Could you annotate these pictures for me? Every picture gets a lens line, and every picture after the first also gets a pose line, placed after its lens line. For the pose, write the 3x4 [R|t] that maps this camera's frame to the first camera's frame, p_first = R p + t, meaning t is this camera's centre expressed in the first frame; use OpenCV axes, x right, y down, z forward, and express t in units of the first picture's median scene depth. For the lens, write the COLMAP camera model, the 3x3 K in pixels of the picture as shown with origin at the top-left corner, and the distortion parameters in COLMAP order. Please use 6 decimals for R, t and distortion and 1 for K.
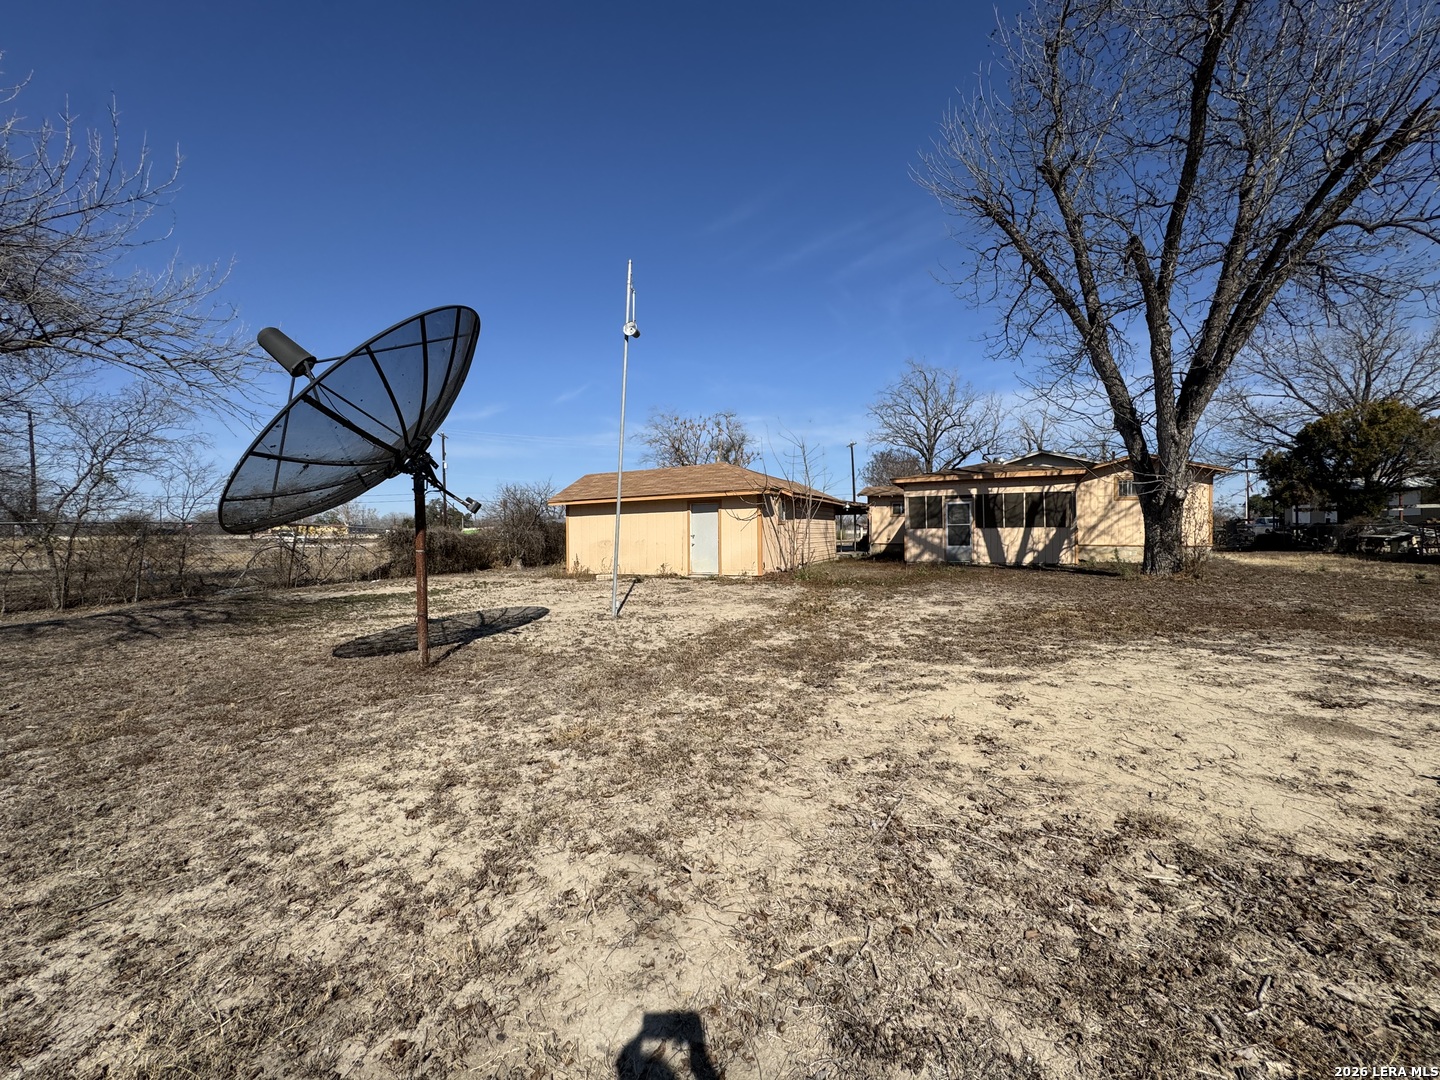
lens RADIAL K [[577.7, 0, 721.0], [0, 577.7, 537.9], [0, 0, 1]] dist [-0.004161, 0.000371]
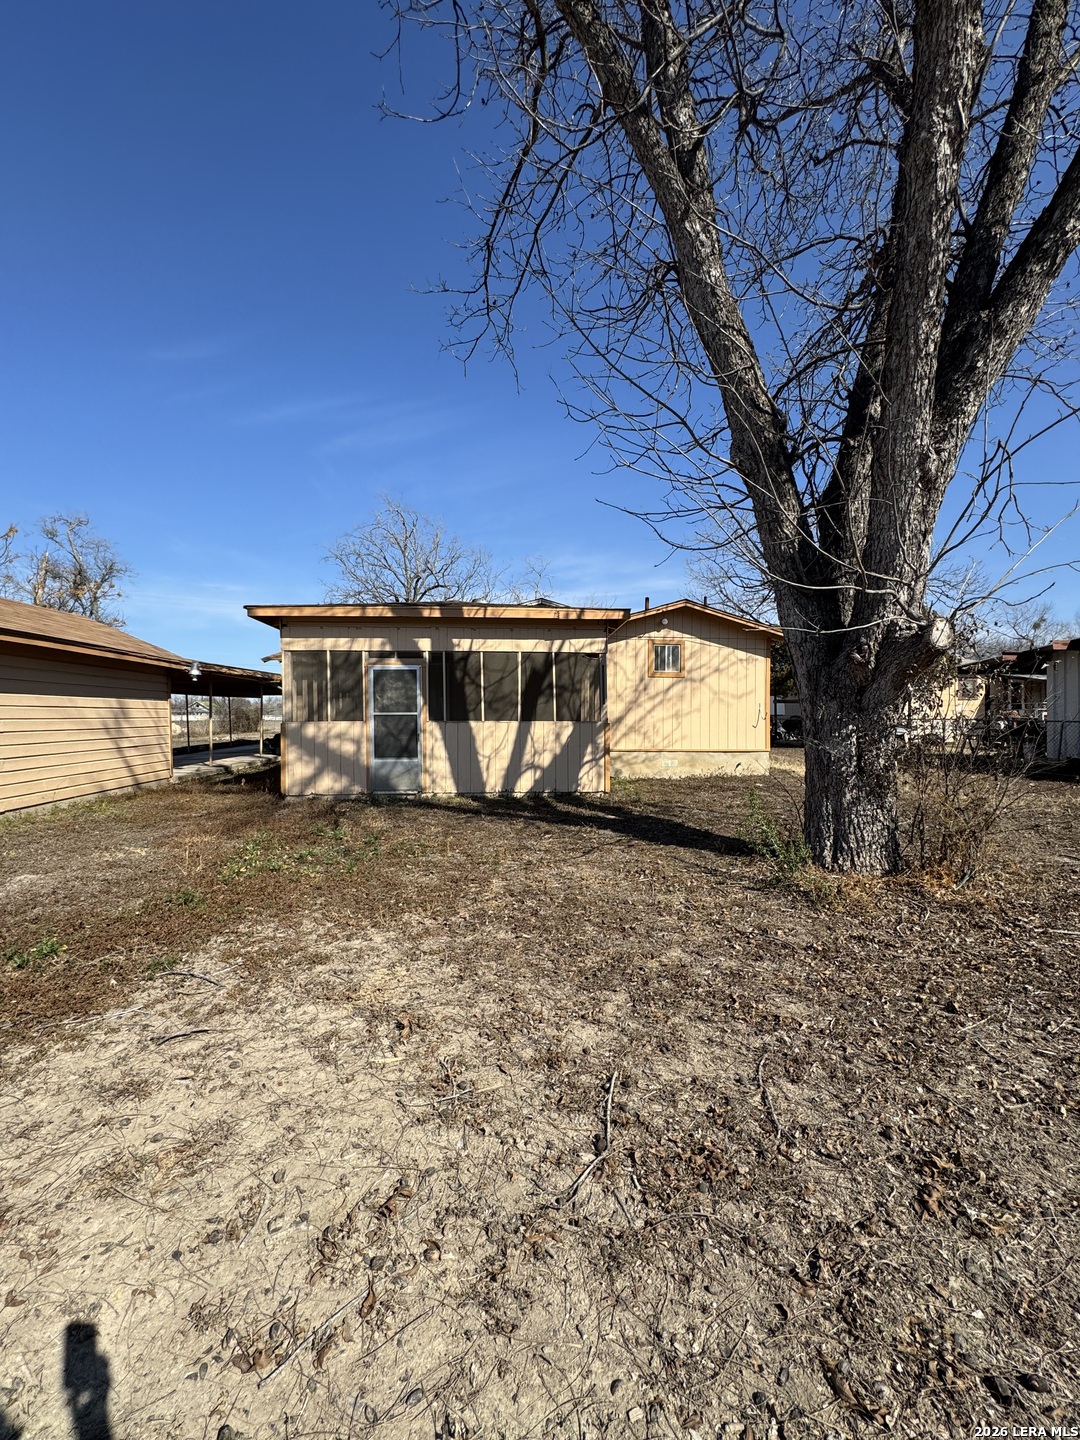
lens RADIAL K [[577.7, 0, 540.0], [0, 577.7, 720.7], [0, 0, 1]] dist [-0.004161, 0.000371]
pose [[0.863758, 0.005874, 0.503873, 0.279818], [-0.003926, 0.999980, -0.004928, -0.015320], [-0.503892, 0.002278, 0.863764, 0.538661]]
